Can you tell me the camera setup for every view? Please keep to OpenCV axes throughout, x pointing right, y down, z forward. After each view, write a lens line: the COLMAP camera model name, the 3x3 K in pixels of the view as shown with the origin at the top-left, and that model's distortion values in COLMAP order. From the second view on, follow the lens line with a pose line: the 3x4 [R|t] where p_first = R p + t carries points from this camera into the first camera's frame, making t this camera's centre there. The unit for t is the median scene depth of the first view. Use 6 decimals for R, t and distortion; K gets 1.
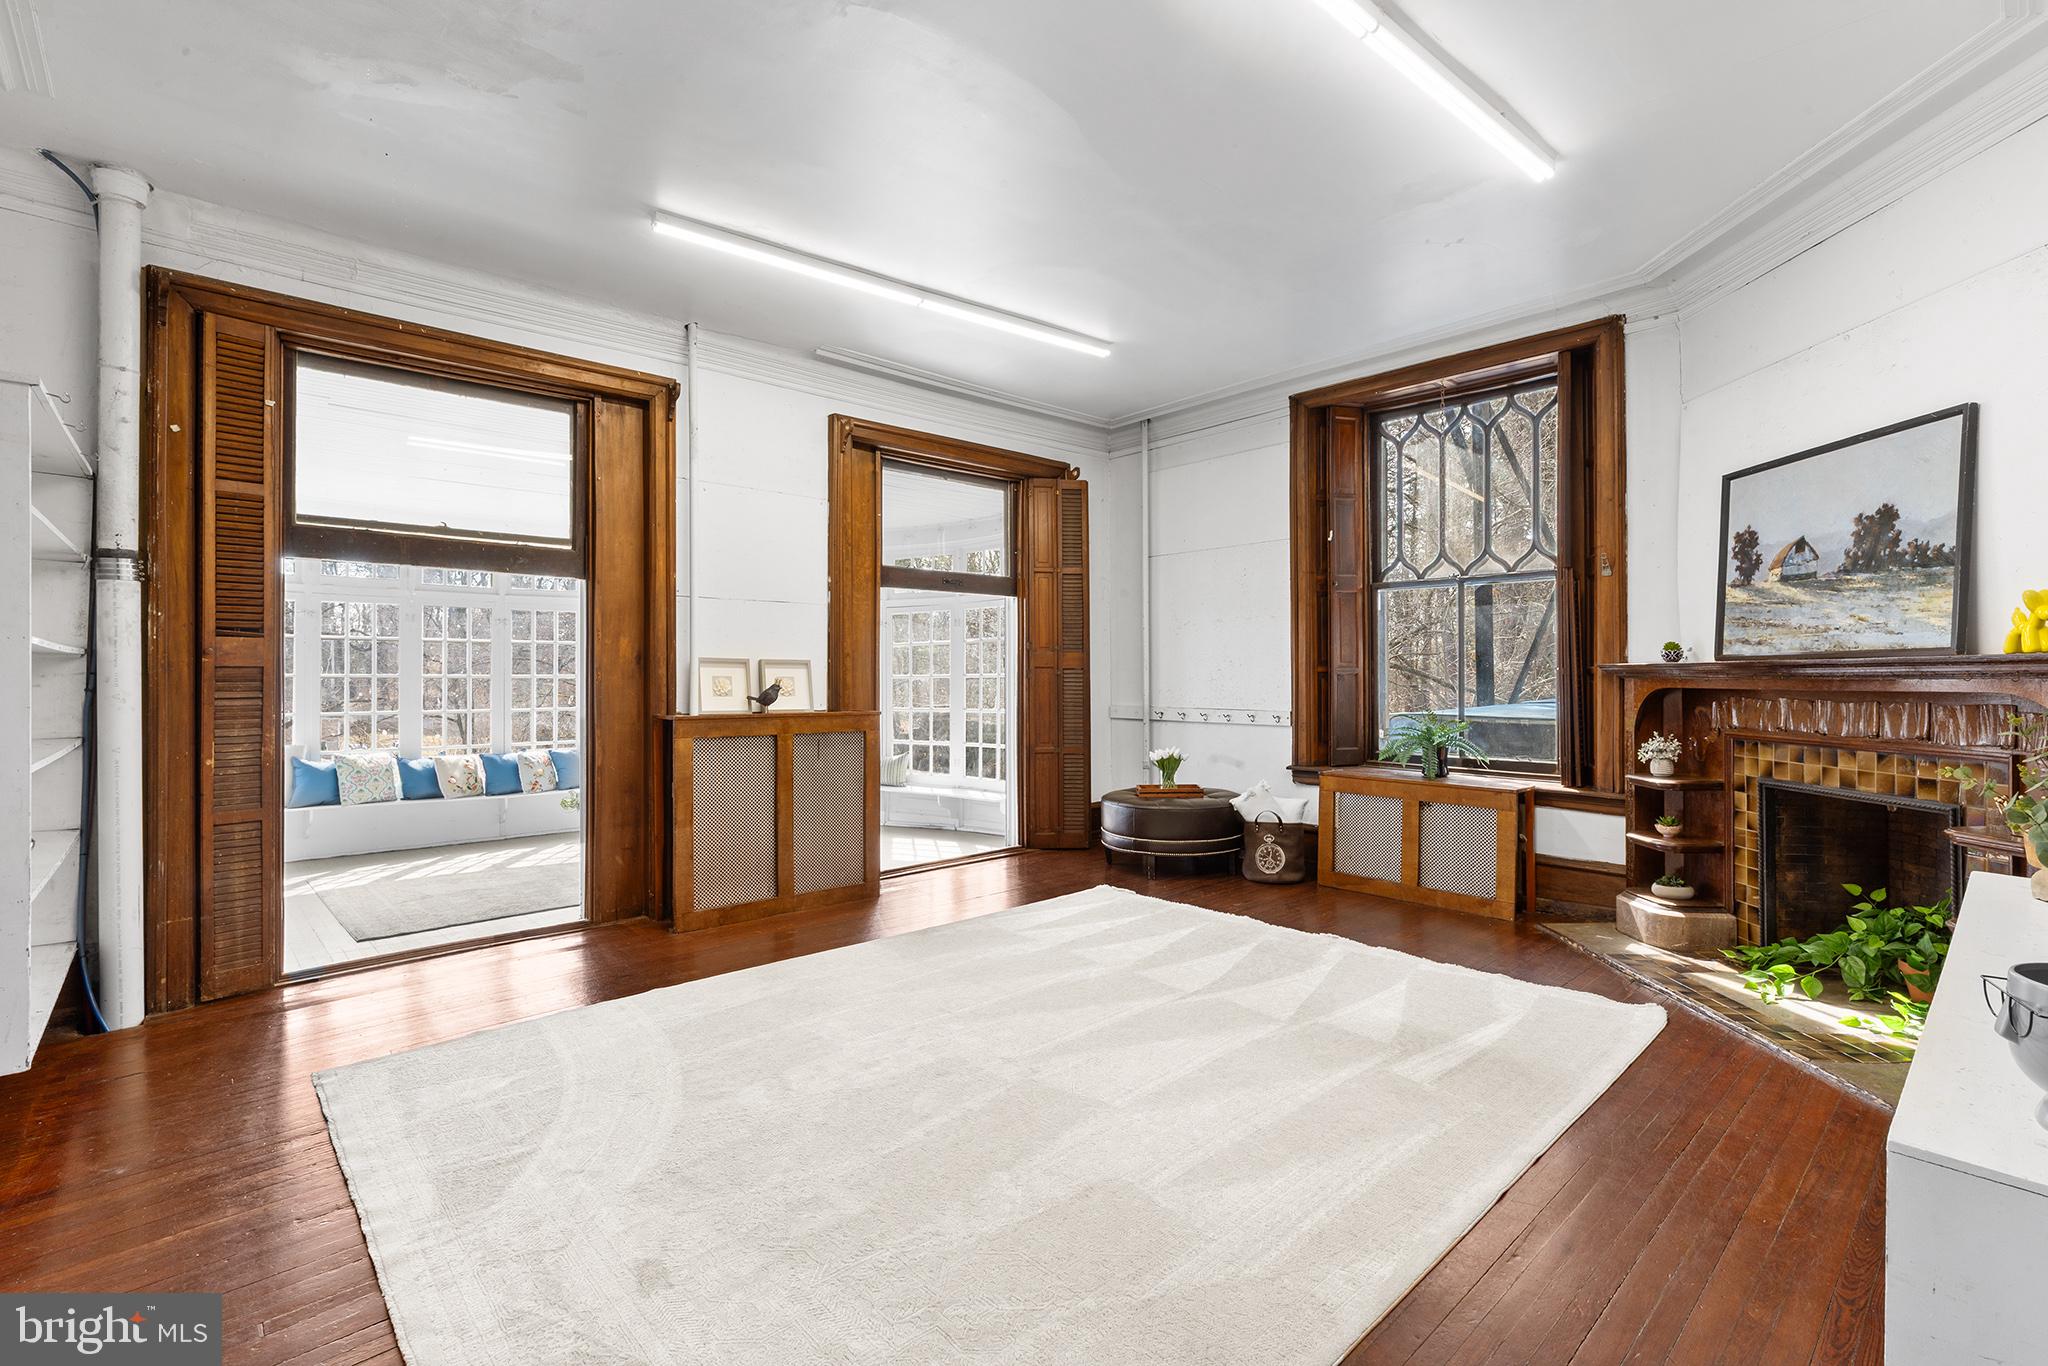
lens RADIAL K [[916.8, 0, 1028.7], [0, 916.8, 672.3], [0, 0, 1]] dist [0.003306, 0.000311]
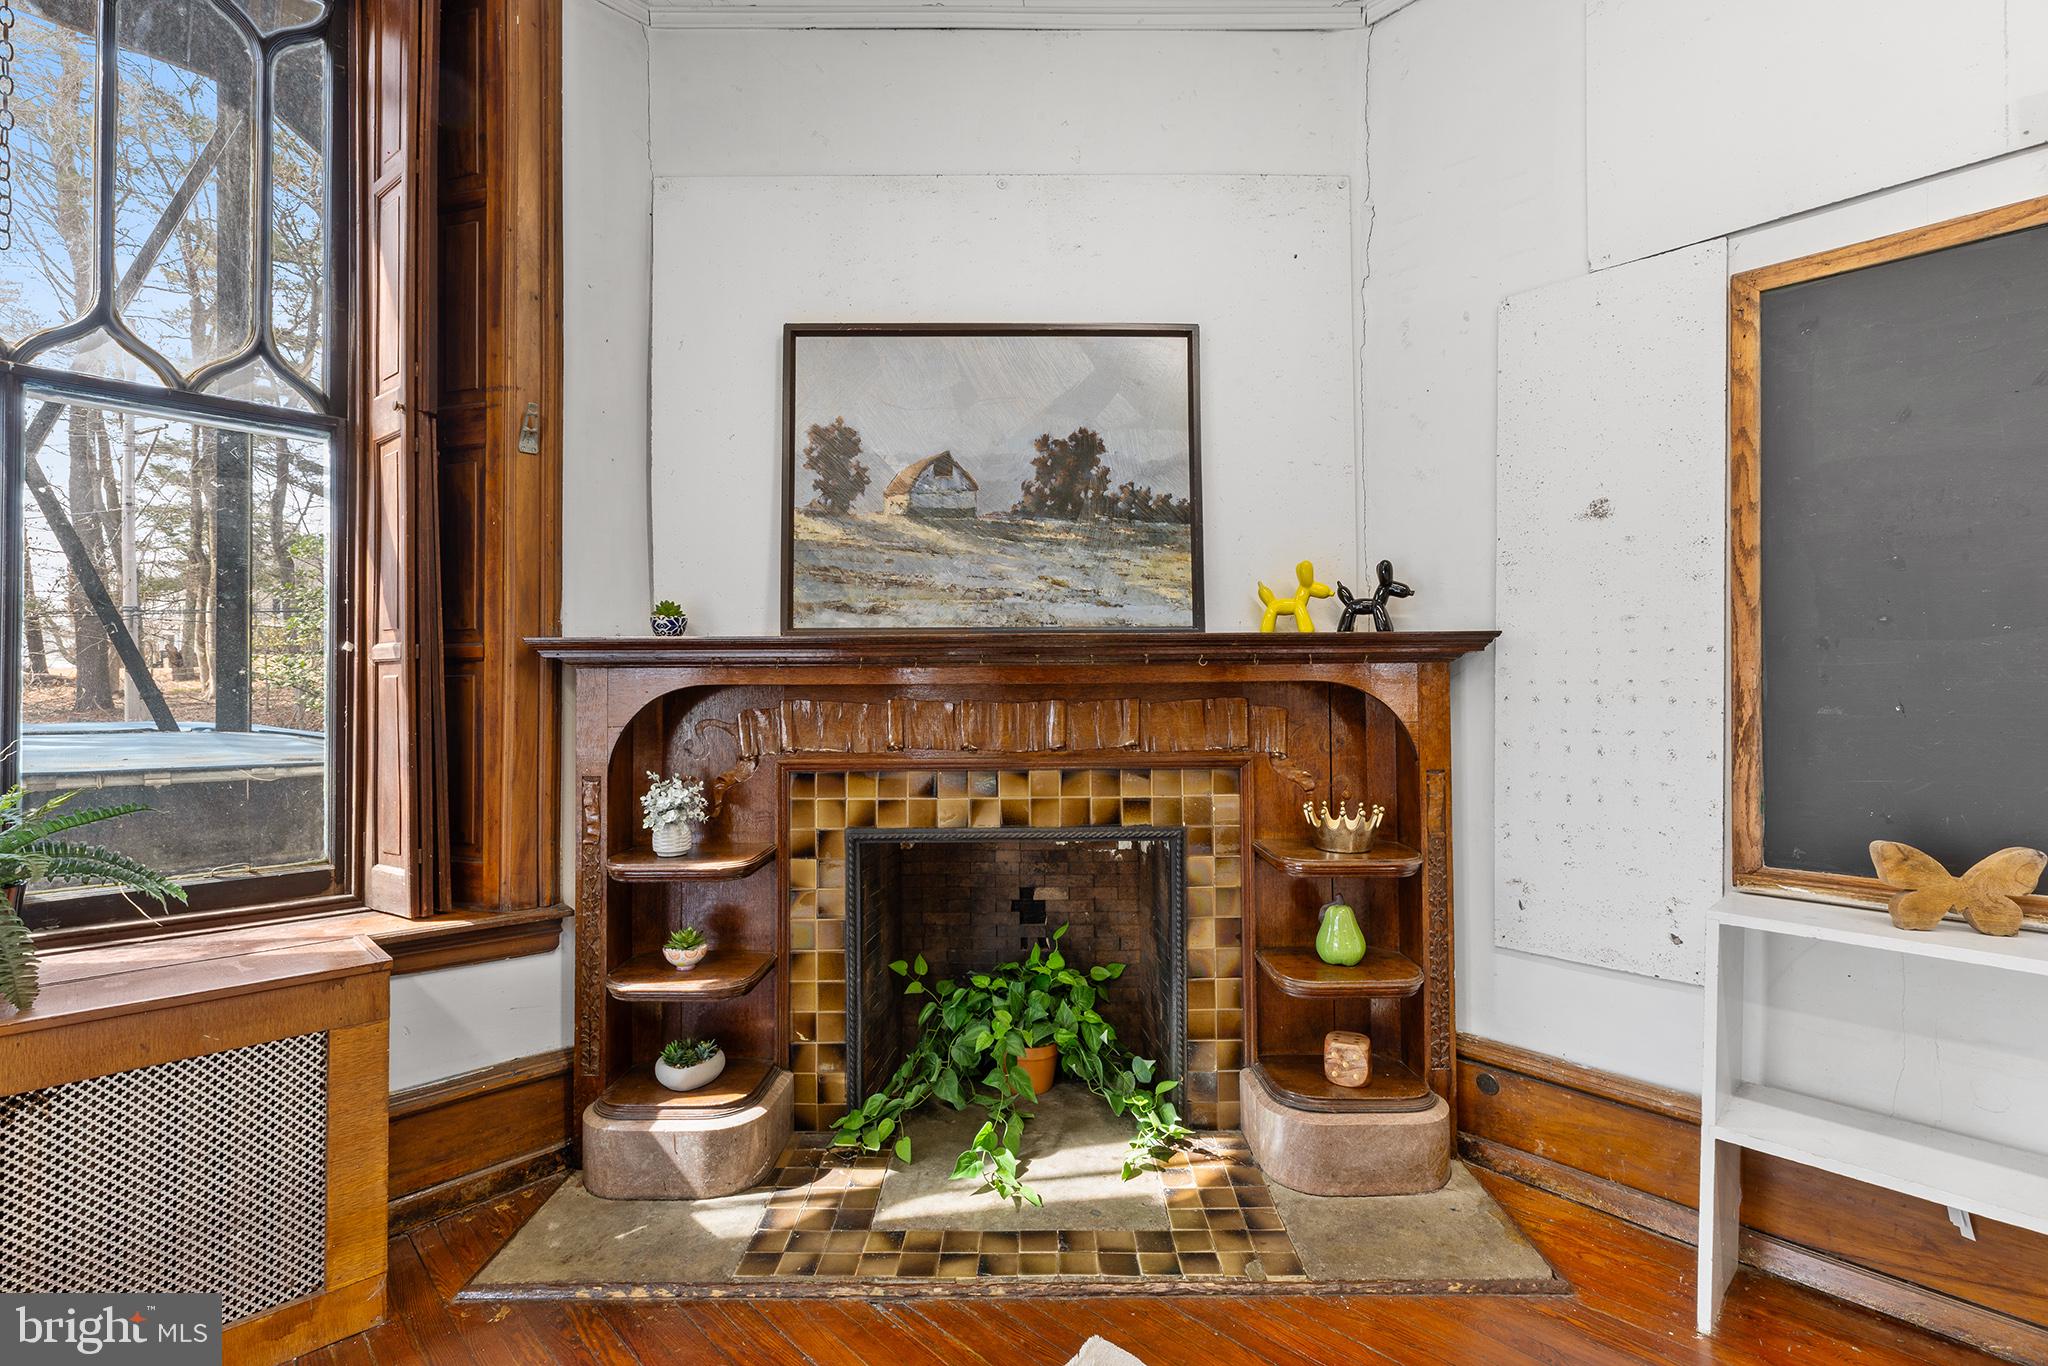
lens RADIAL K [[916.8, 0, 1028.8], [0, 916.8, 677.7], [0, 0, 1]] dist [0.003306, 0.000311]
pose [[-0.038625, 0.019608, 0.999061, 0.187131], [0.000342, 0.999808, -0.019610, 0.026478], [-0.999254, -0.000416, -0.038624, 0.966206]]
